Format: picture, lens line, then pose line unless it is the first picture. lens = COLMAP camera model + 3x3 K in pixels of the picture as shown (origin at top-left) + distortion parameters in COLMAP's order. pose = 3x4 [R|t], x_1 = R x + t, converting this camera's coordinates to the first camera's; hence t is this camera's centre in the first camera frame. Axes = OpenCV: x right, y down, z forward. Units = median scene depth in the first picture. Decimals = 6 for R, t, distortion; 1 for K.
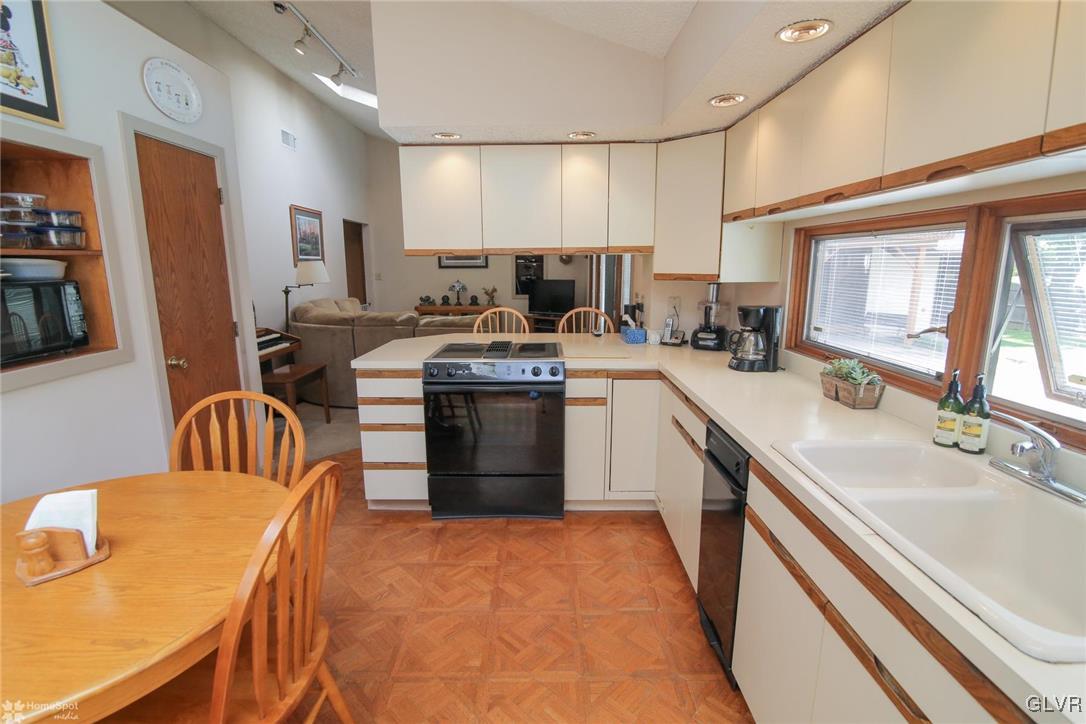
lens RADIAL K [[496.0, 0, 542.7], [0, 496.0, 358.8], [0, 0, 1]] dist [-0.020542, 0.001048]
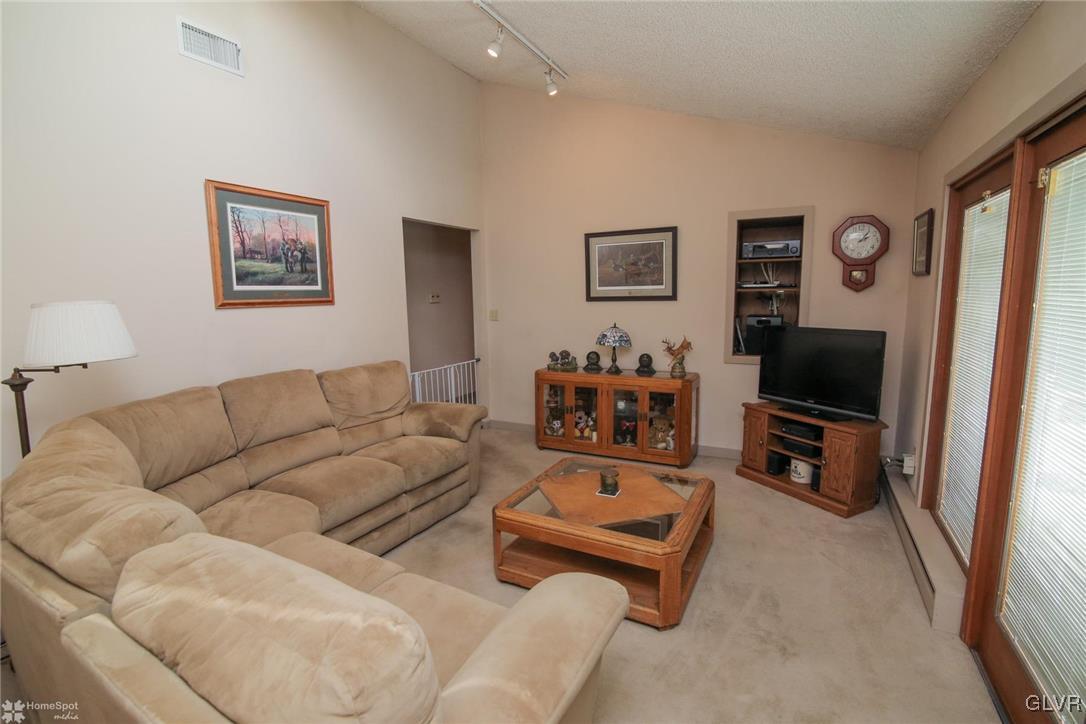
lens RADIAL K [[496.0, 0, 550.5], [0, 496.0, 359.6], [0, 0, 1]] dist [-0.020542, 0.001048]
pose [[0.890408, 0.046815, -0.452749, 0.005735], [-0.066928, 0.997351, -0.028496, -0.101079], [0.450216, 0.055675, 0.891182, 0.501761]]
